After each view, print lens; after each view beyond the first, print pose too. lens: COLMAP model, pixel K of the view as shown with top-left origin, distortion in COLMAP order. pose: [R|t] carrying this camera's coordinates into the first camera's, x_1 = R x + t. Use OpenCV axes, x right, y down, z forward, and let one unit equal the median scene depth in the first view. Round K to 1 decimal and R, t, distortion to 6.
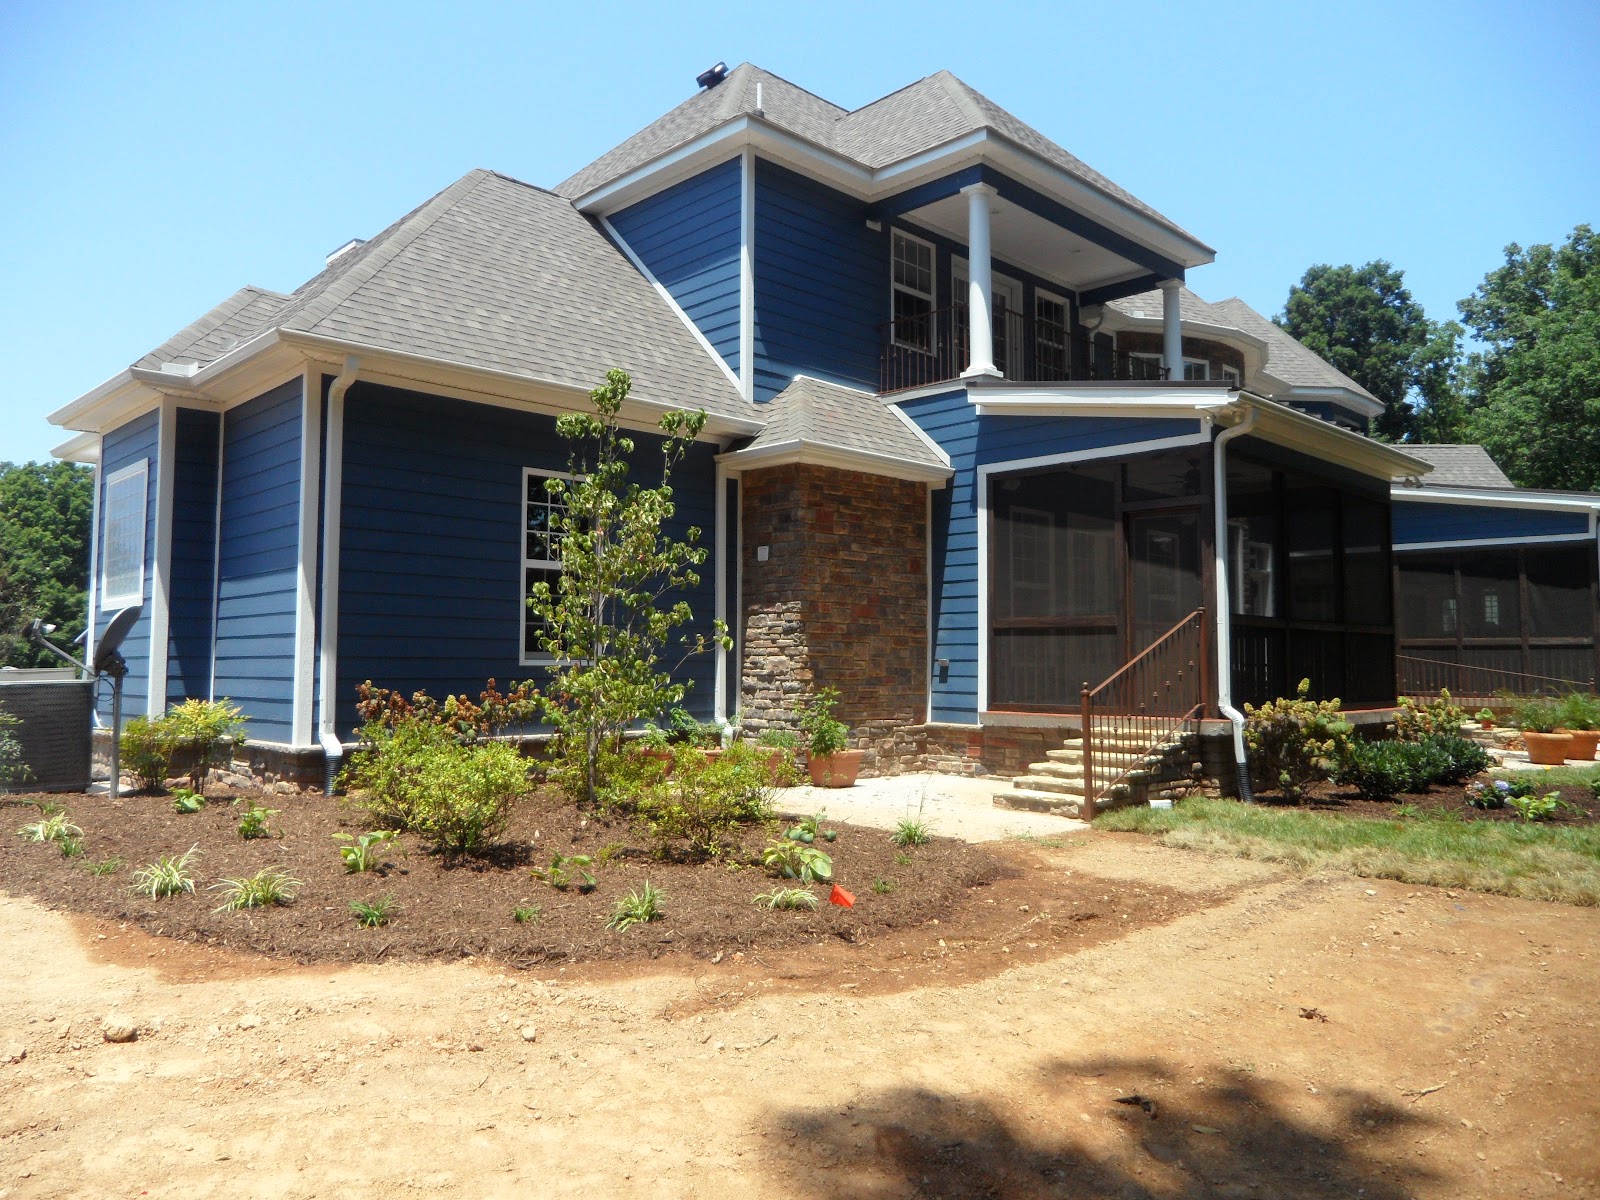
lens RADIAL K [[1145.4, 0, 803.4], [0, 1145.4, 585.2], [0, 0, 1]] dist [-0.038976, 0.050955]
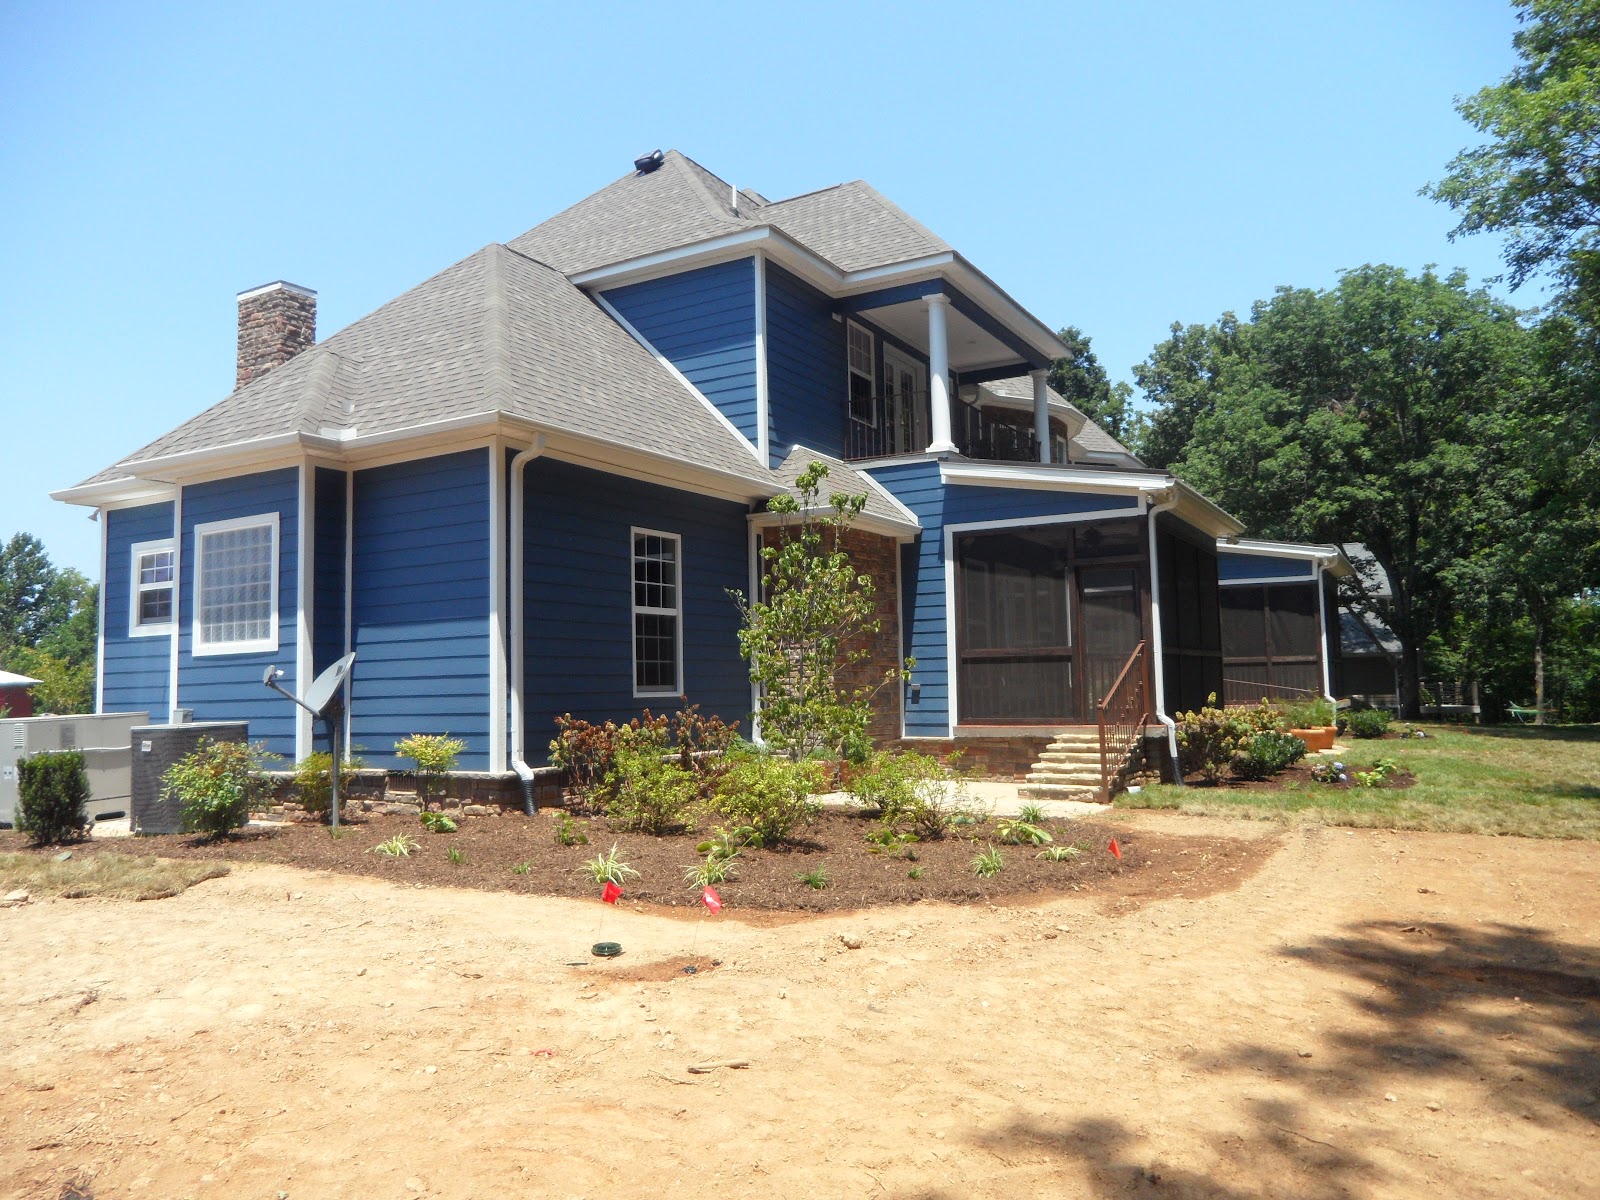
lens RADIAL K [[1145.4, 0, 803.4], [0, 1145.4, 585.2], [0, 0, 1]] dist [-0.038976, 0.050955]
pose [[0.961919, 0.001190, 0.273332, -0.325691], [0.004408, 0.999793, -0.019864, -0.016363], [-0.273299, 0.020313, 0.961715, -0.135271]]
